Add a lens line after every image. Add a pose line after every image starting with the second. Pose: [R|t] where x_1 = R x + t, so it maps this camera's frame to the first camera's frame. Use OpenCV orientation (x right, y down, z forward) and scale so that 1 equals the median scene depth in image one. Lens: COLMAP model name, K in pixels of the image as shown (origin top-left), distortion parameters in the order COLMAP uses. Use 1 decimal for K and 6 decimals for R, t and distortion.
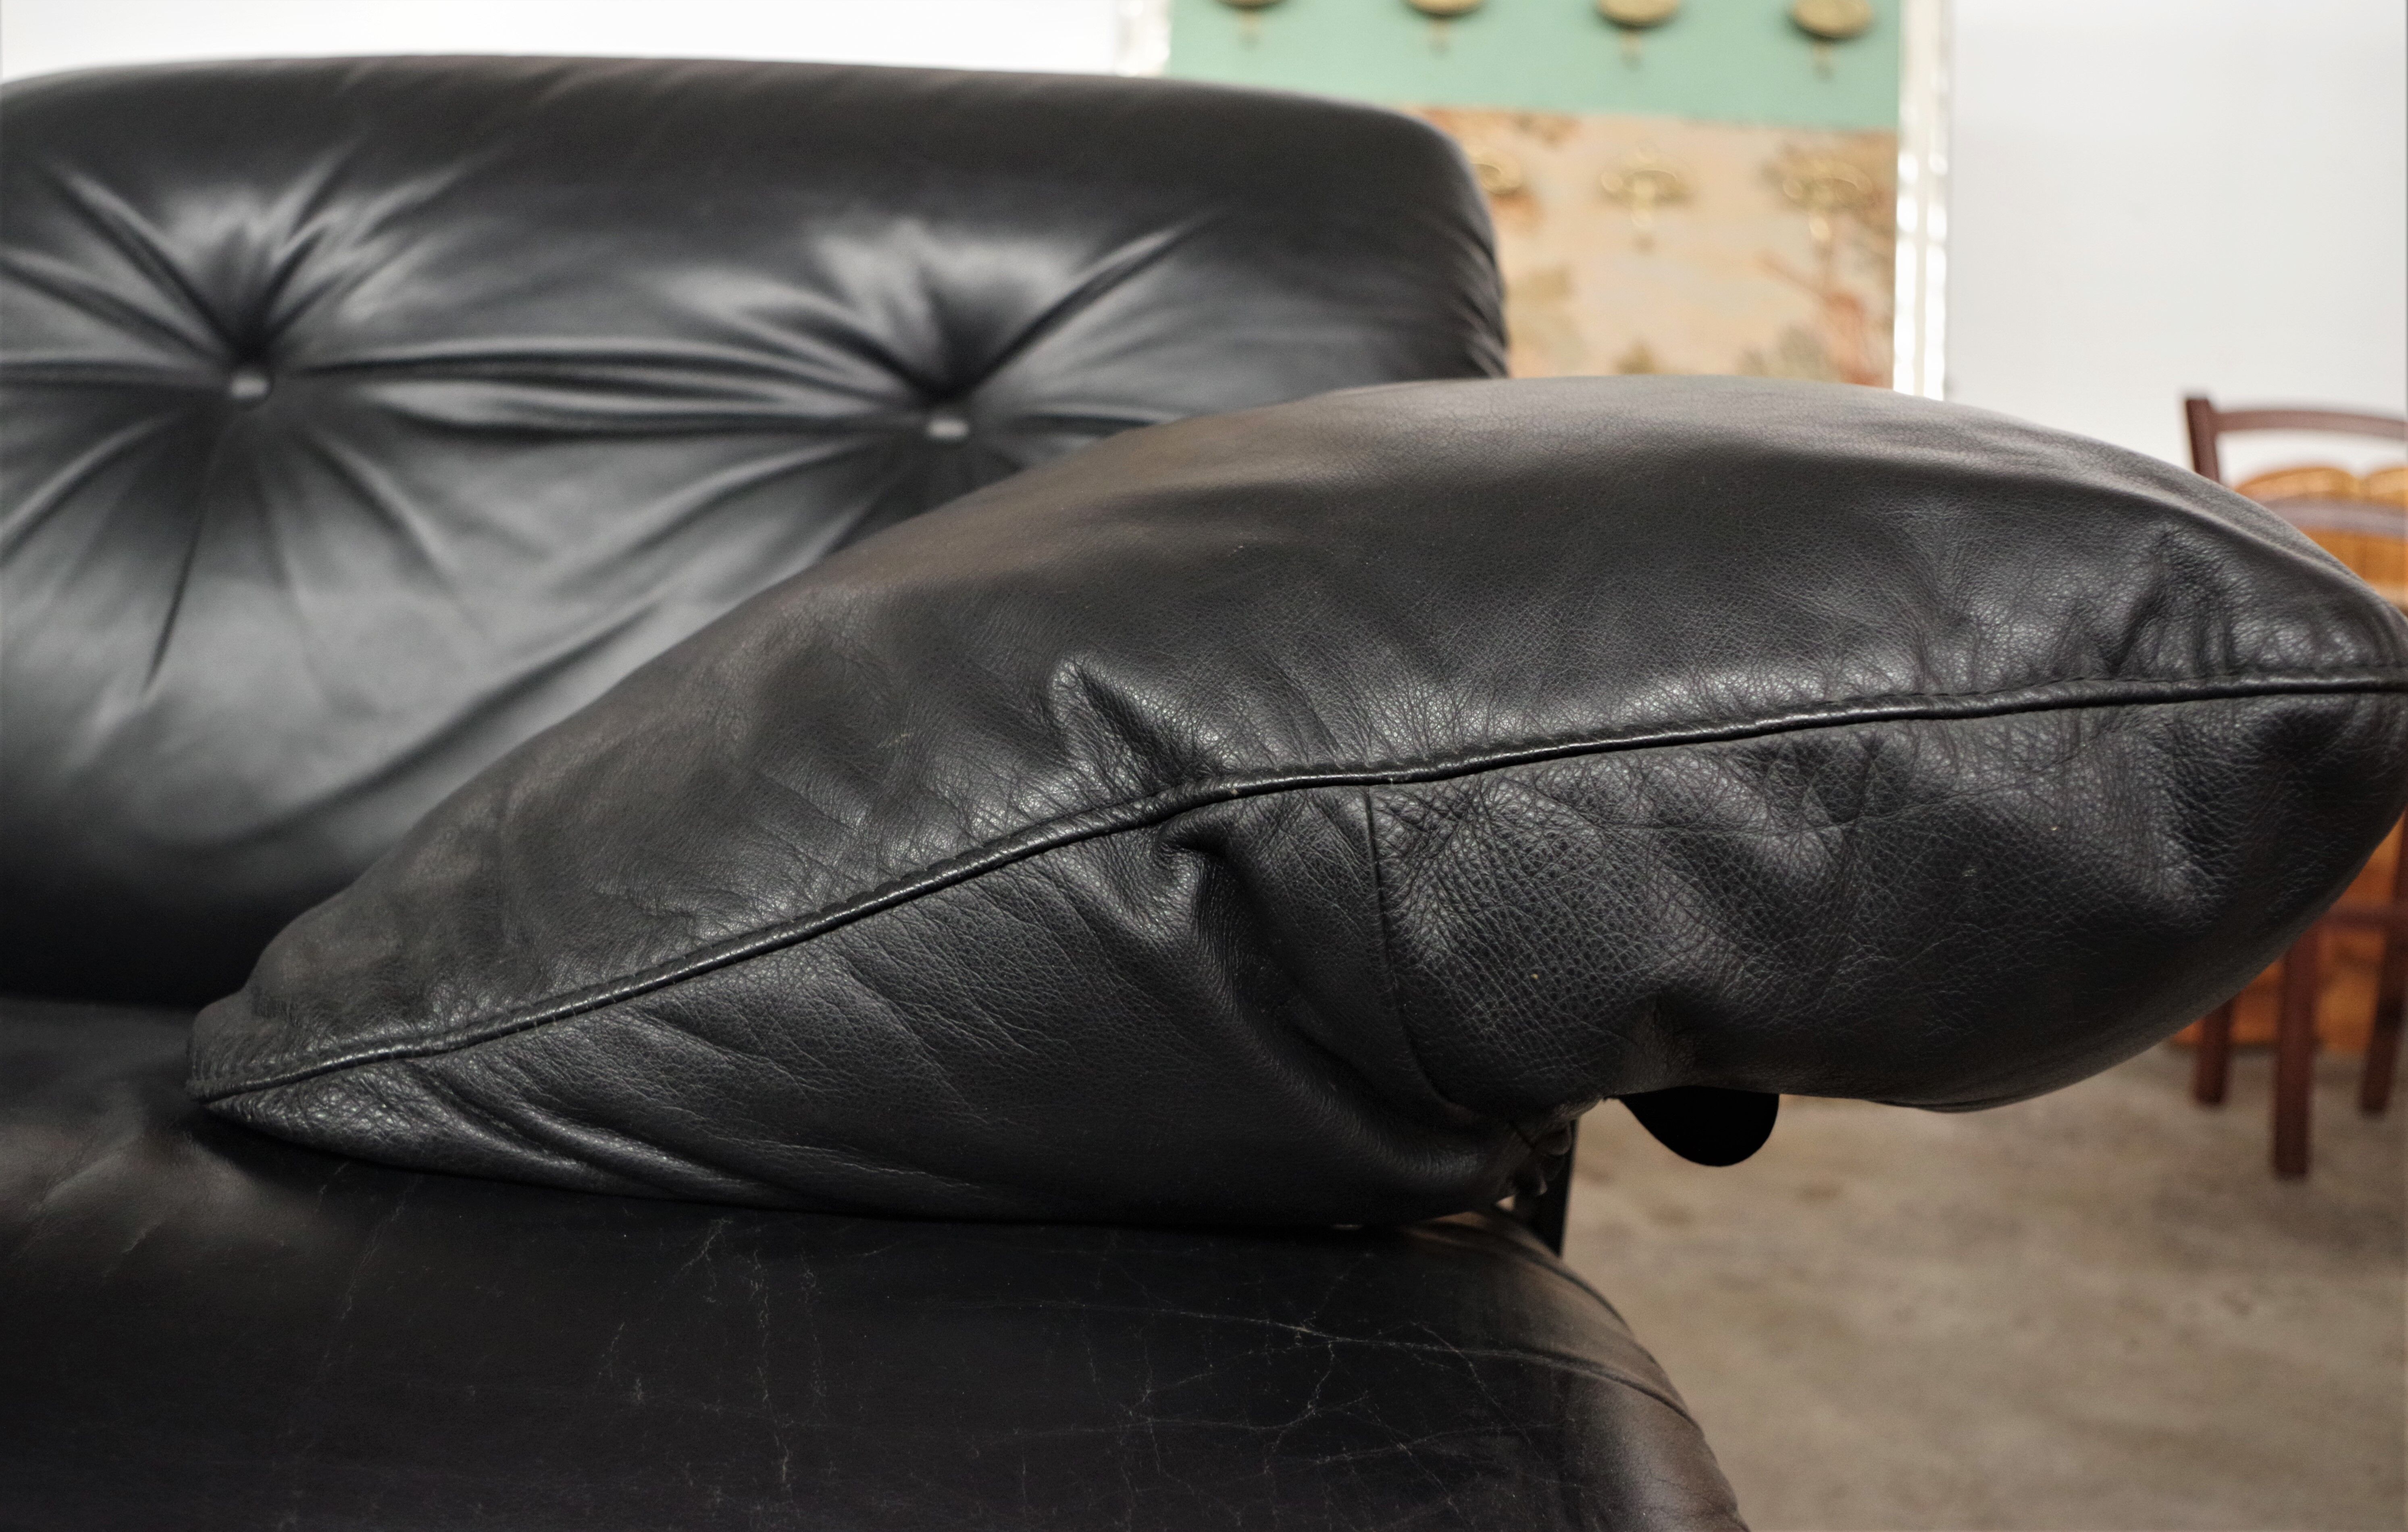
lens RADIAL K [[2254.6, 0, 1204.0], [0, 2254.6, 766.0], [0, 0, 1]] dist [-0.027907, 0.009777]
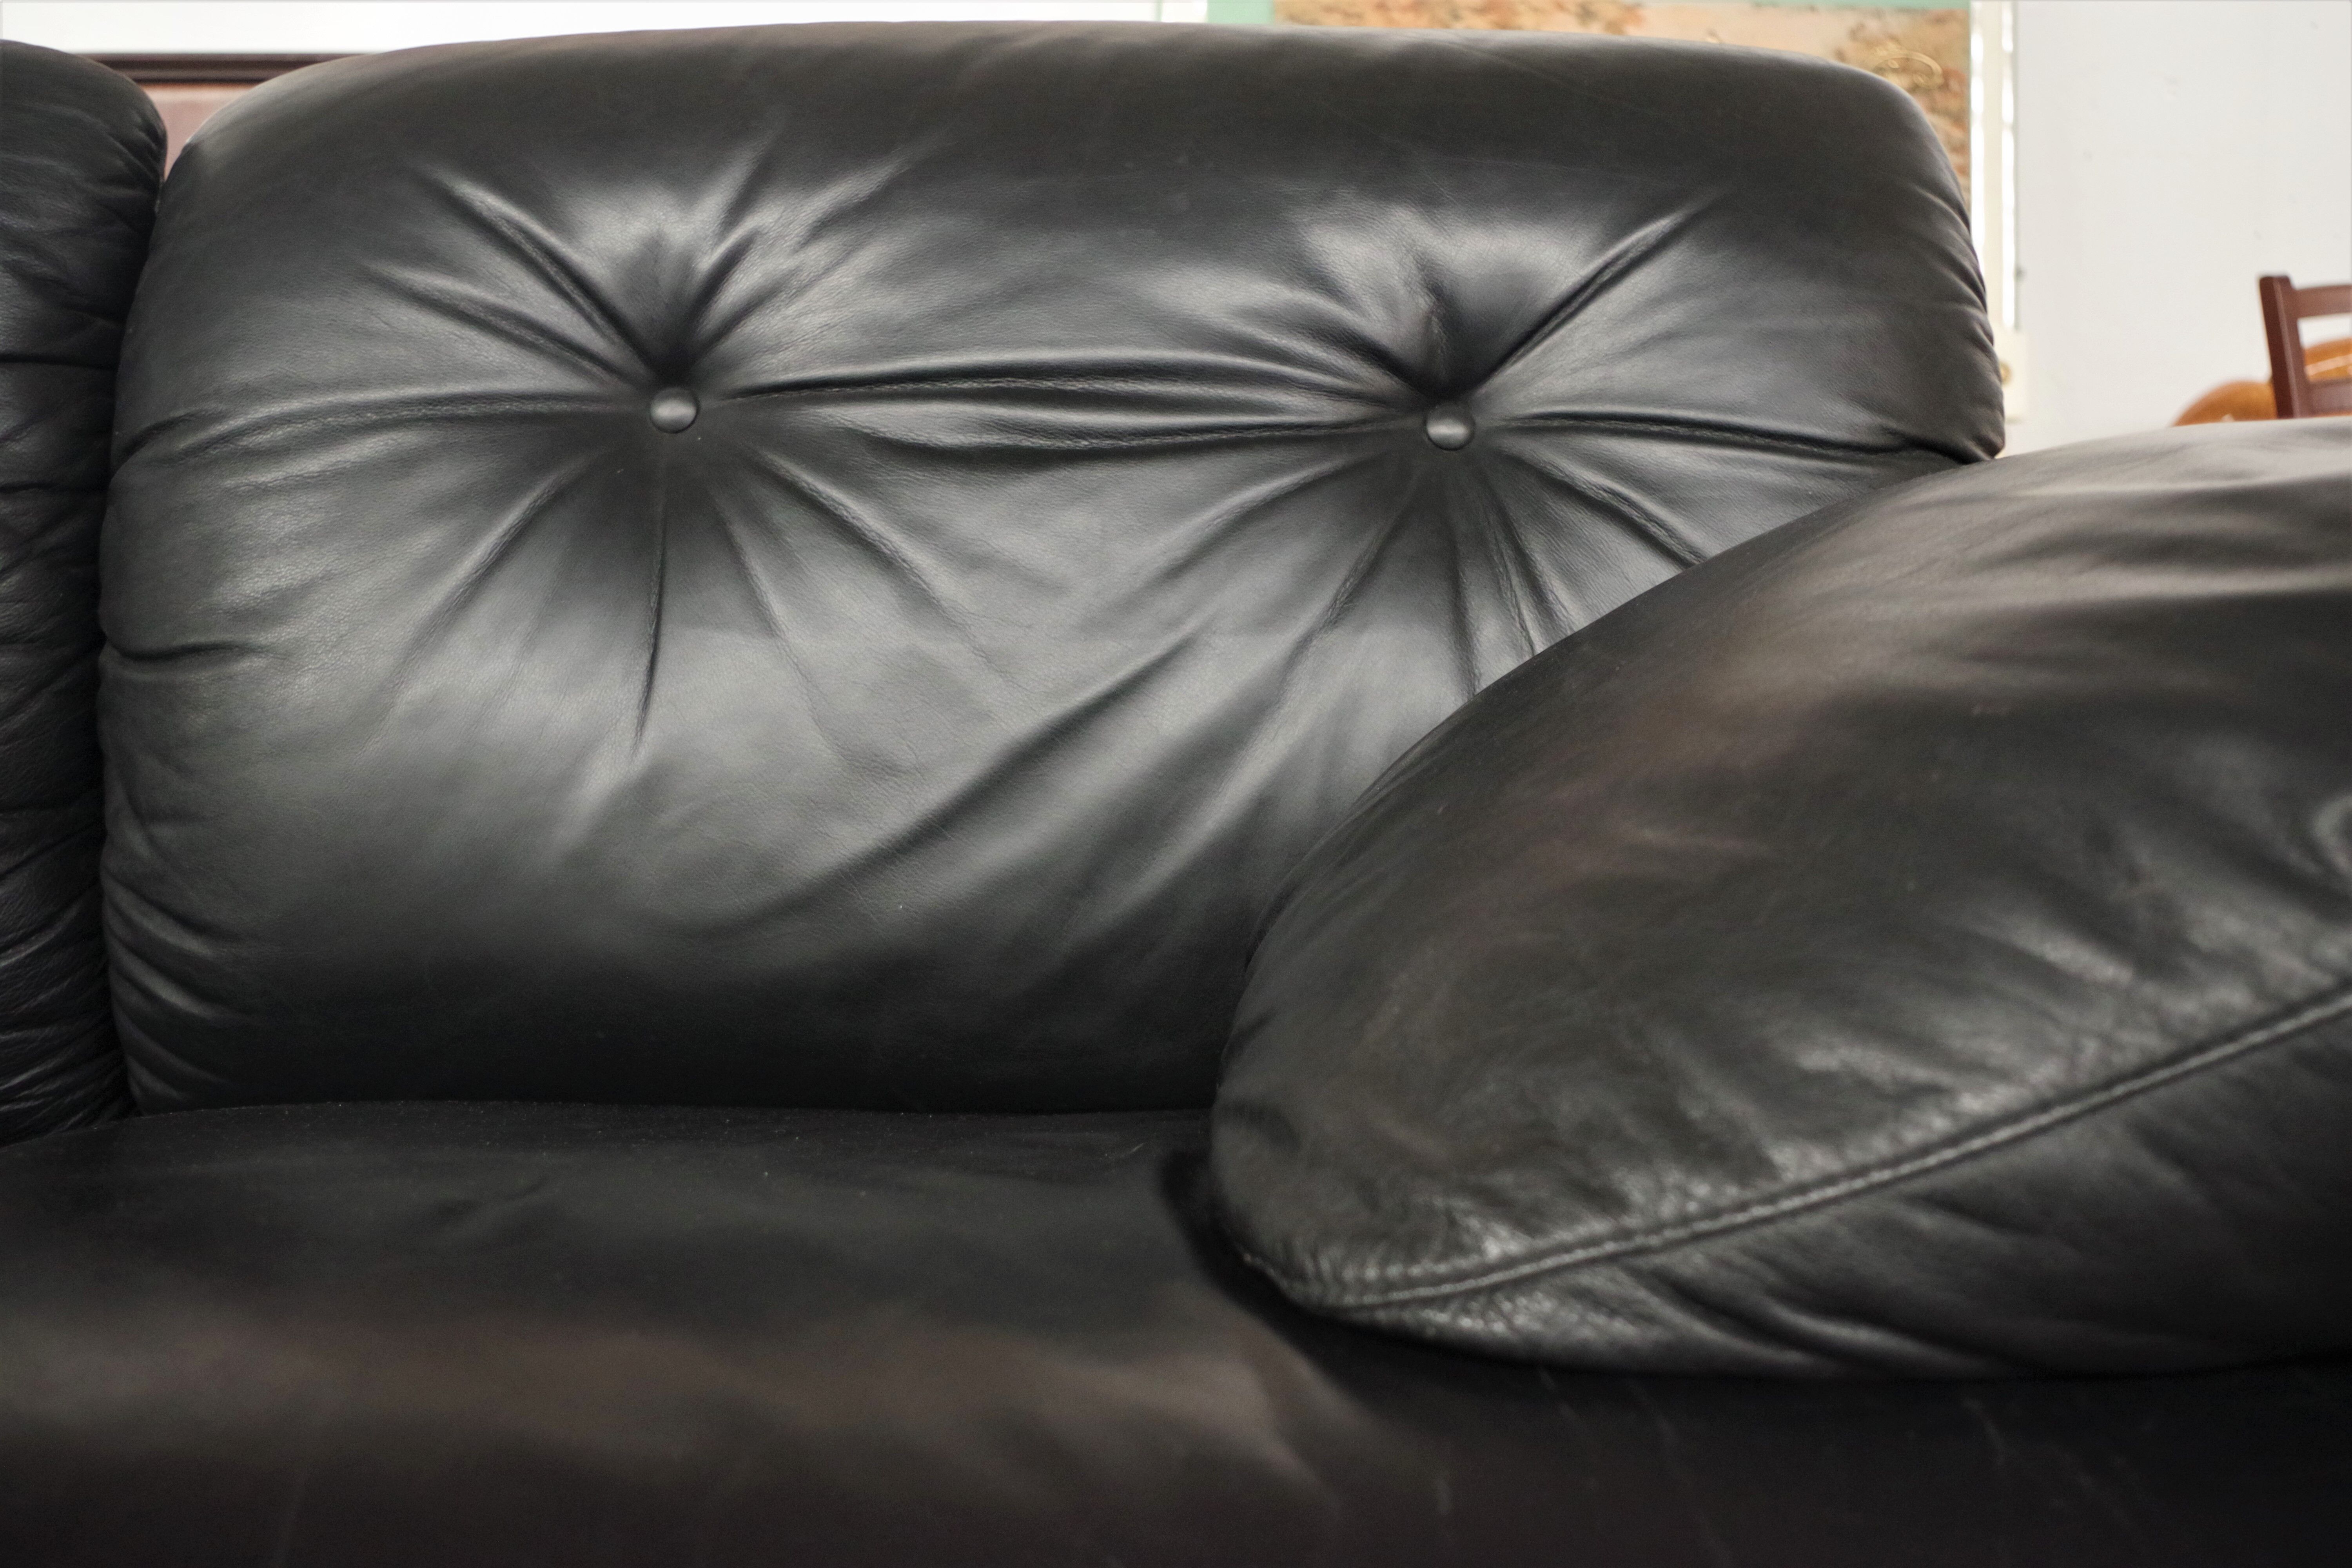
lens RADIAL K [[2294.4, 0, 1176.0], [0, 2294.4, 784.0], [0, 0, 1]] dist [-0.012886, 0.007055]
pose [[0.993557, -0.054555, 0.099337, -0.338325], [0.047501, 0.996270, 0.072040, -0.078053], [-0.102897, -0.066857, 0.992443, 0.047055]]
